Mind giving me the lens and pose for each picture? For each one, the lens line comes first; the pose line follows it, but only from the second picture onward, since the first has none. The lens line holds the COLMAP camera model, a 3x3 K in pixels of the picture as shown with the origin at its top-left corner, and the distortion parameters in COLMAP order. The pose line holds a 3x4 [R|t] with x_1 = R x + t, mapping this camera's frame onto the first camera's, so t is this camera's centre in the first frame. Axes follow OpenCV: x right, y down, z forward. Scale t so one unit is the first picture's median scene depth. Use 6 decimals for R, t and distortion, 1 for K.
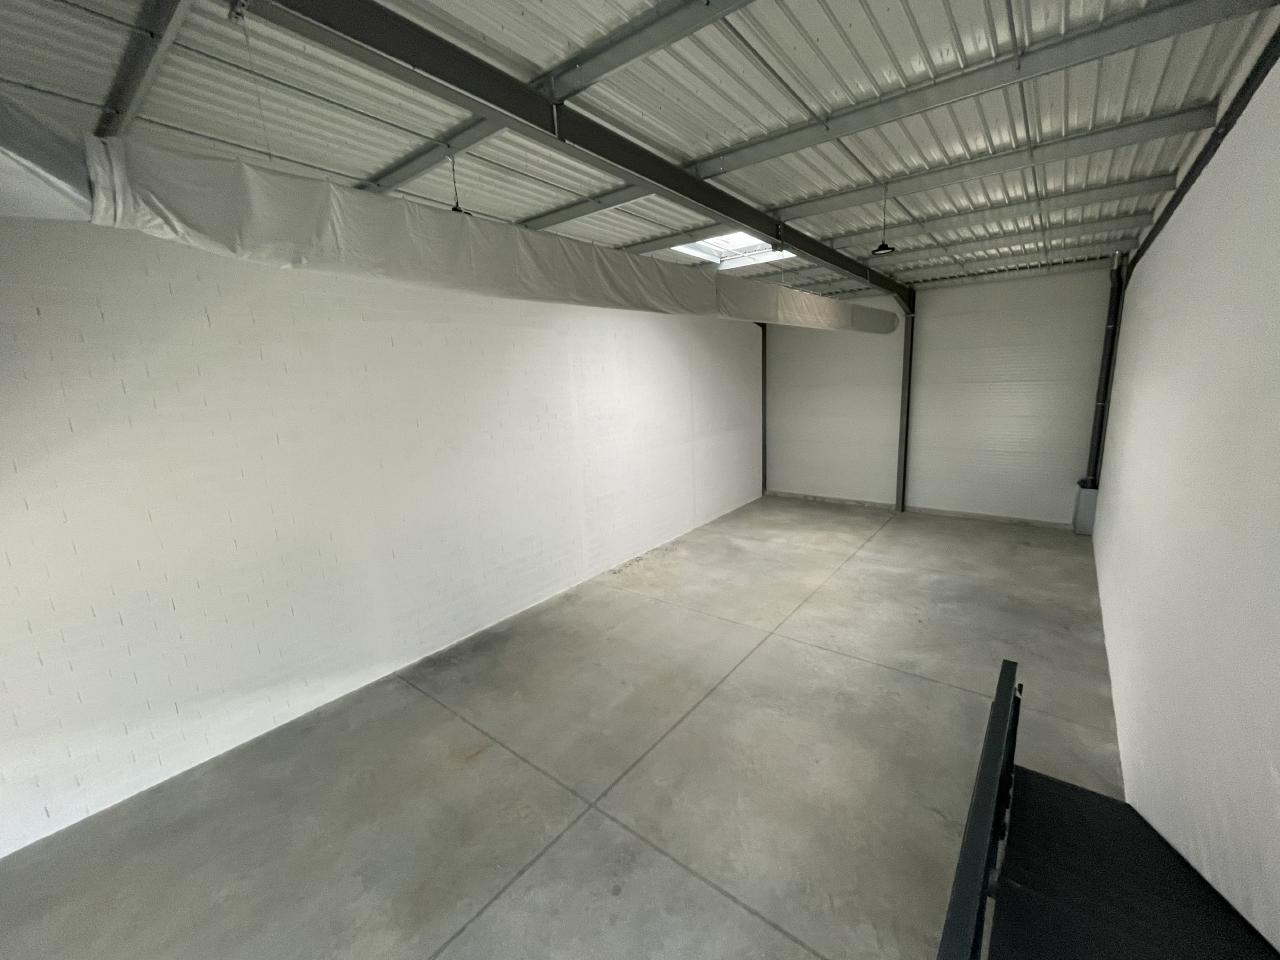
lens RADIAL K [[518.3, 0, 640.0], [0, 518.3, 480.0], [0, 0, 1]] dist [0.000389, 0.000487]
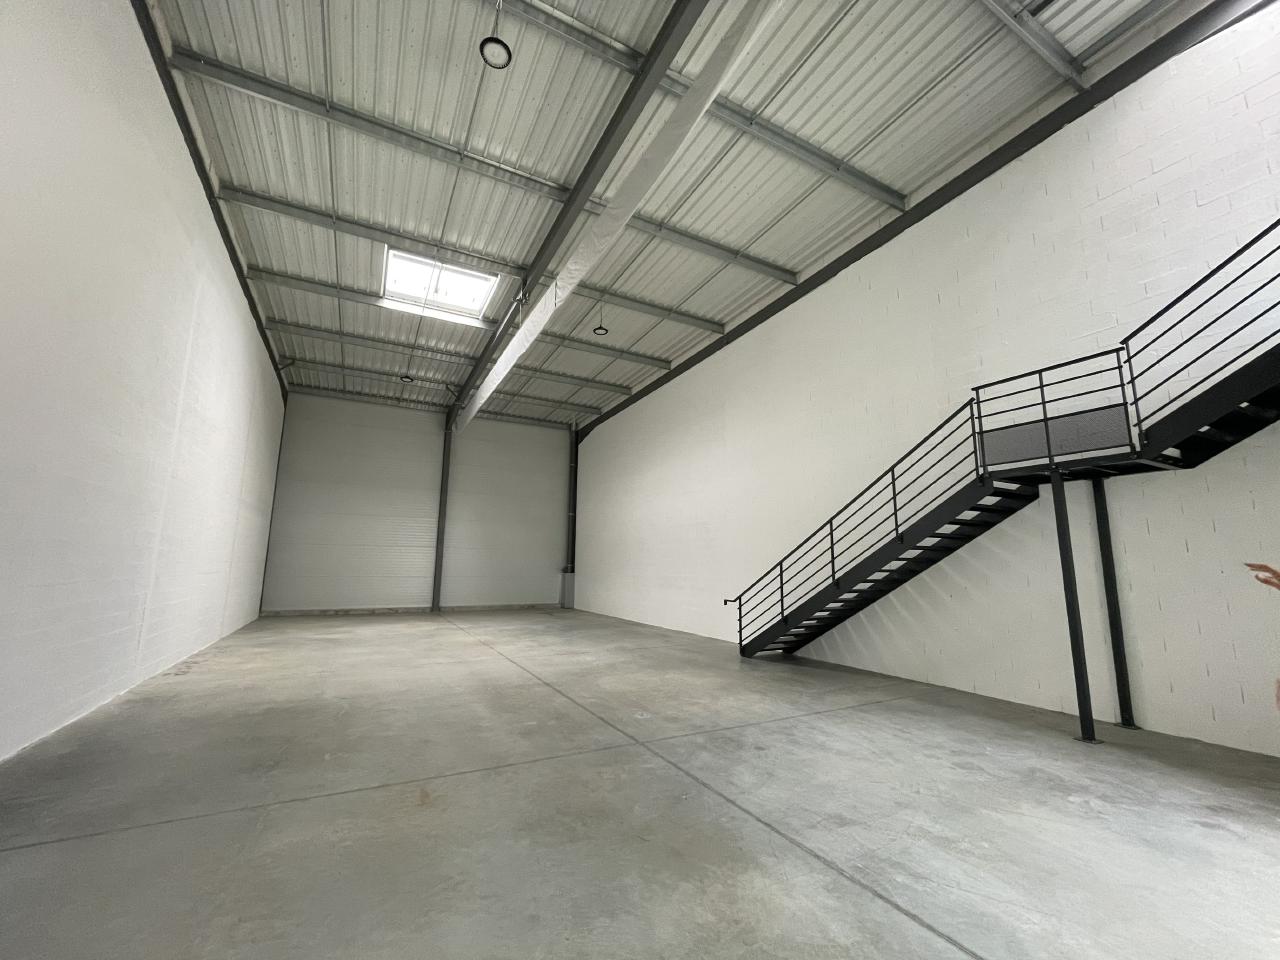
lens RADIAL K [[518.3, 0, 640.0], [0, 518.3, 480.0], [0, 0, 1]] dist [0.000389, 0.000487]
pose [[0.390197, 0.202025, 0.898294, -0.875693], [0.158094, 0.946441, -0.281525, 0.463098], [-0.907057, 0.251865, 0.337359, 0.623760]]
